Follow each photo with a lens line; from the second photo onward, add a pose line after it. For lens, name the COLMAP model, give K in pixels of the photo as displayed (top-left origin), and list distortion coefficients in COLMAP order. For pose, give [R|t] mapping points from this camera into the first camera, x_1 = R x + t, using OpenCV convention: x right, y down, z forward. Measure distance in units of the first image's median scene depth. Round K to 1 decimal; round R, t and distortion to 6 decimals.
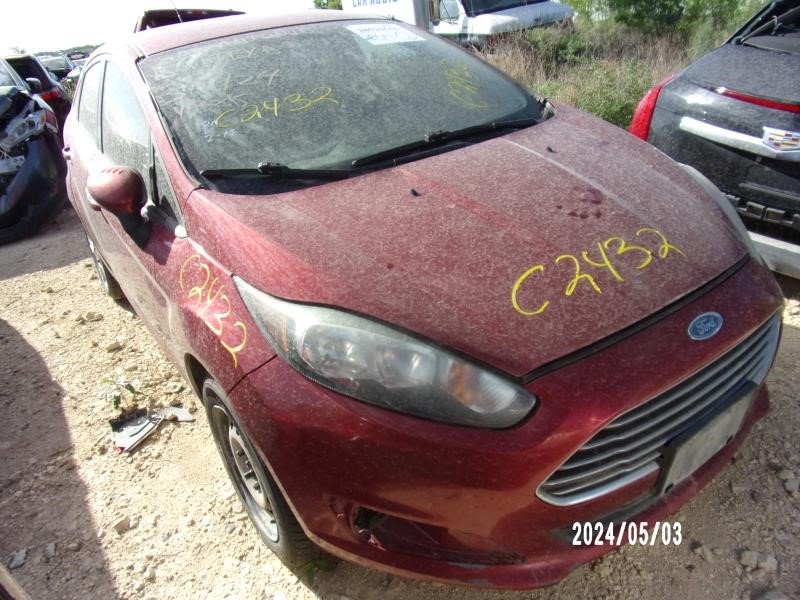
lens RADIAL K [[551.6, 0, 382.3], [0, 551.6, 299.2], [0, 0, 1]] dist [-0.007361, -0.005124]
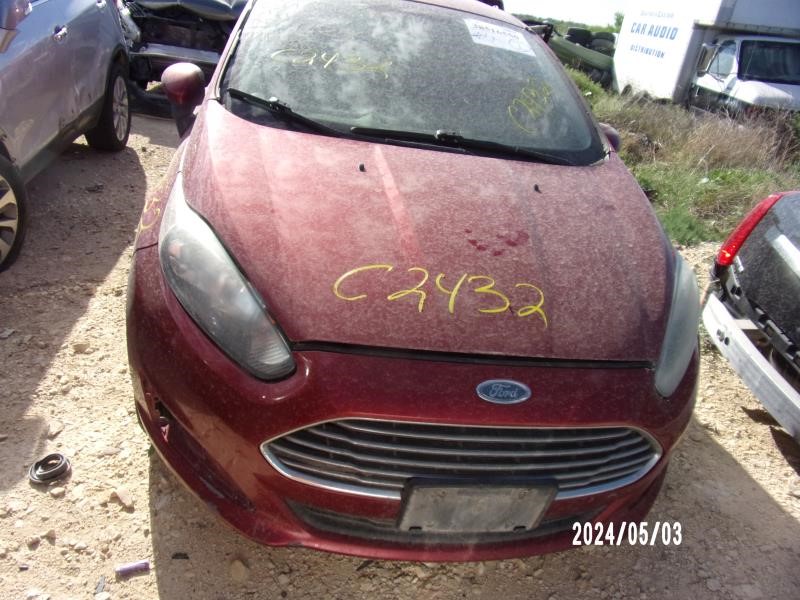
lens RADIAL K [[551.6, 0, 382.3], [0, 551.6, 299.2], [0, 0, 1]] dist [-0.007361, -0.005124]
pose [[0.867859, 0.426770, -0.254339, 0.461040], [-0.423500, 0.903158, 0.070388, -0.058456], [0.259748, 0.046626, 0.964550, 0.017133]]
